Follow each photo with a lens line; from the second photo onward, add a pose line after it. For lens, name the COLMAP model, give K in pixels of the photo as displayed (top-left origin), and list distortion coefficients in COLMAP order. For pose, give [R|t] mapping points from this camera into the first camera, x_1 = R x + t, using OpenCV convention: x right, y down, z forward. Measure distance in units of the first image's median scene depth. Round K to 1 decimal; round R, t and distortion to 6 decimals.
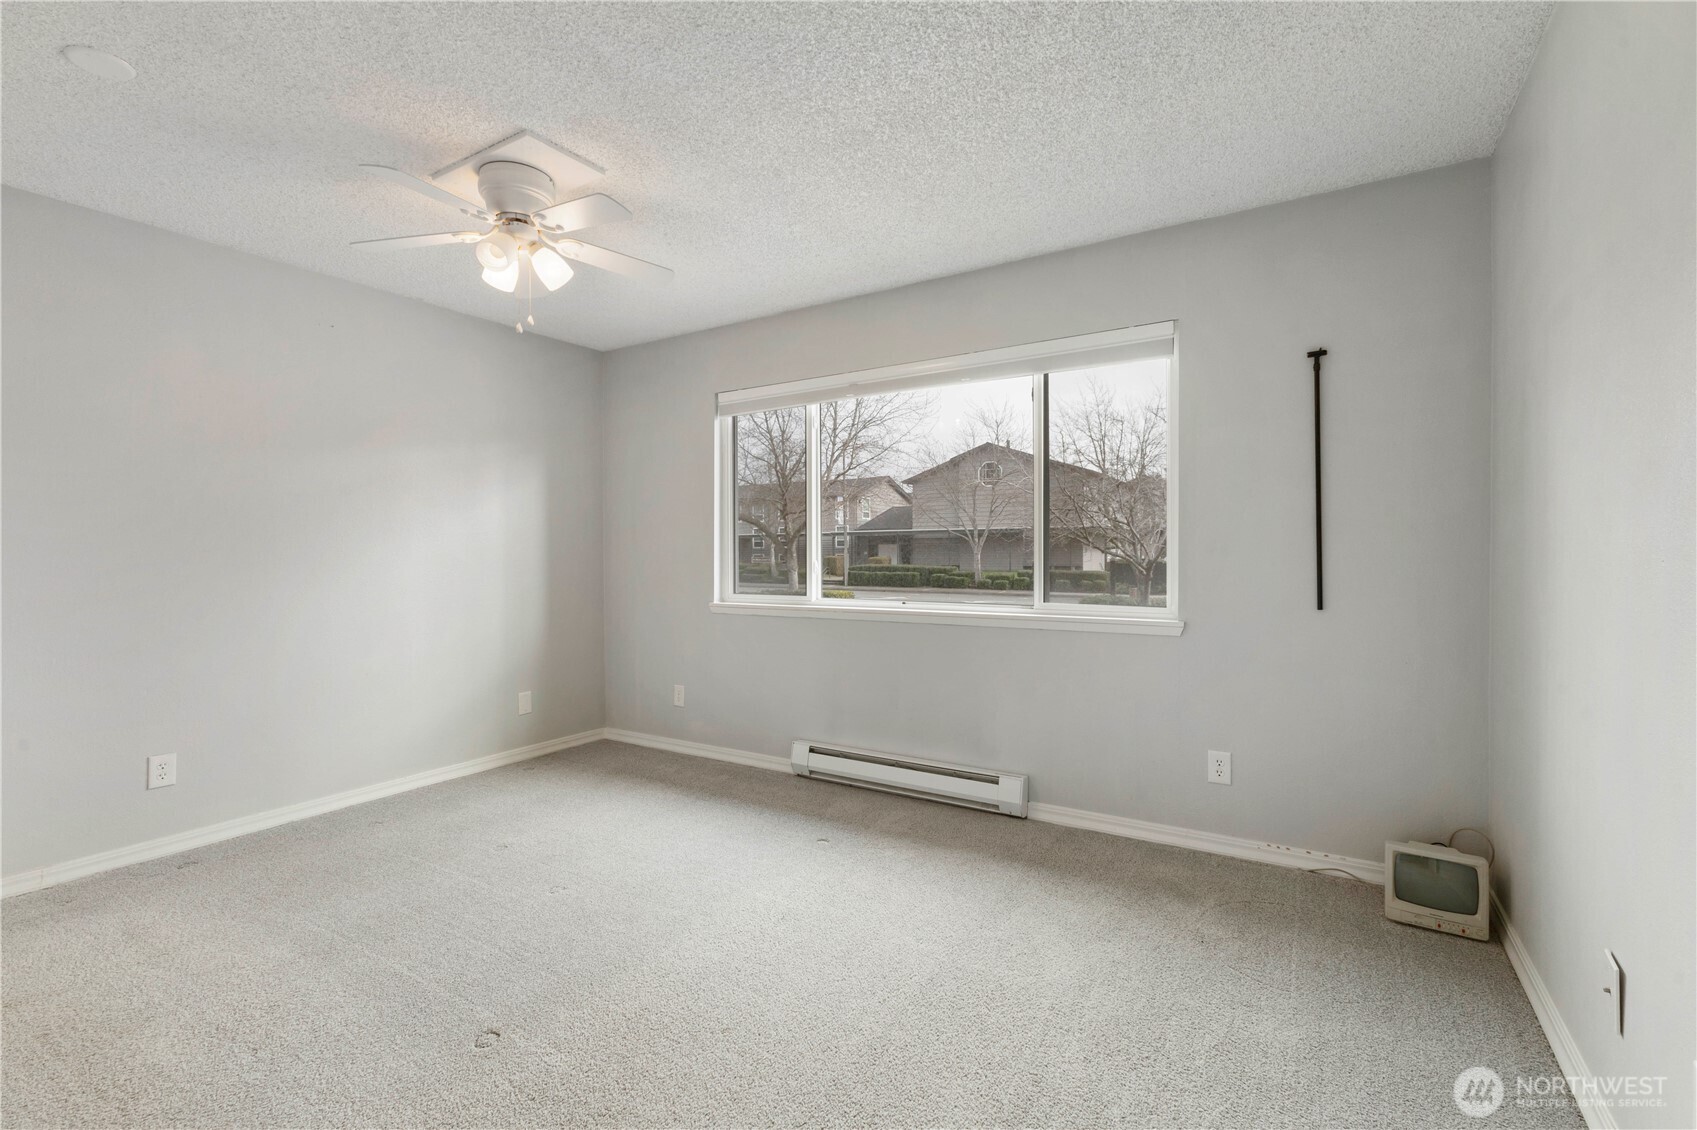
lens RADIAL K [[743.6, 0, 842.5], [0, 743.6, 562.4], [0, 0, 1]] dist [0.011498, -0.003201]
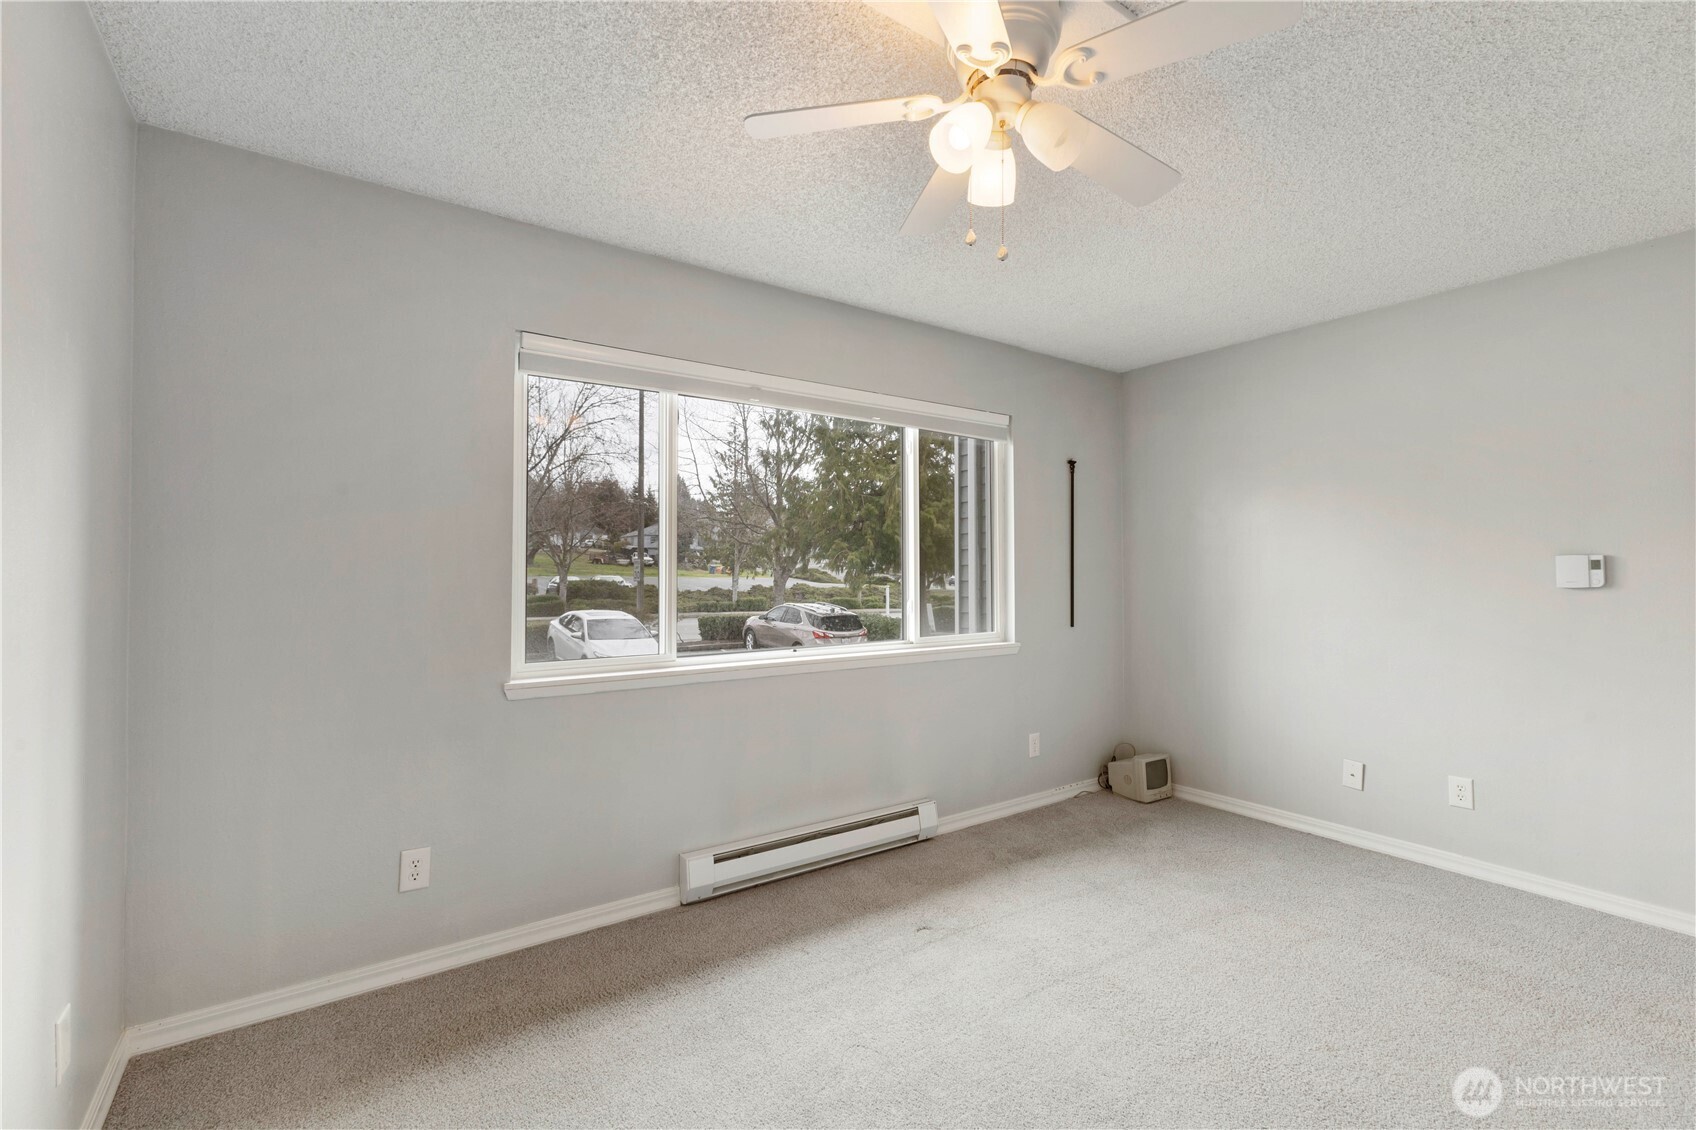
lens RADIAL K [[743.1, 0, 861.0], [0, 743.1, 566.2], [0, 0, 1]] dist [0.011498, -0.003201]
pose [[0.382016, 0.009561, 0.924106, -0.789127], [0.006635, 0.999892, -0.013088, -0.037218], [-0.924132, 0.011132, 0.381912, 0.667793]]
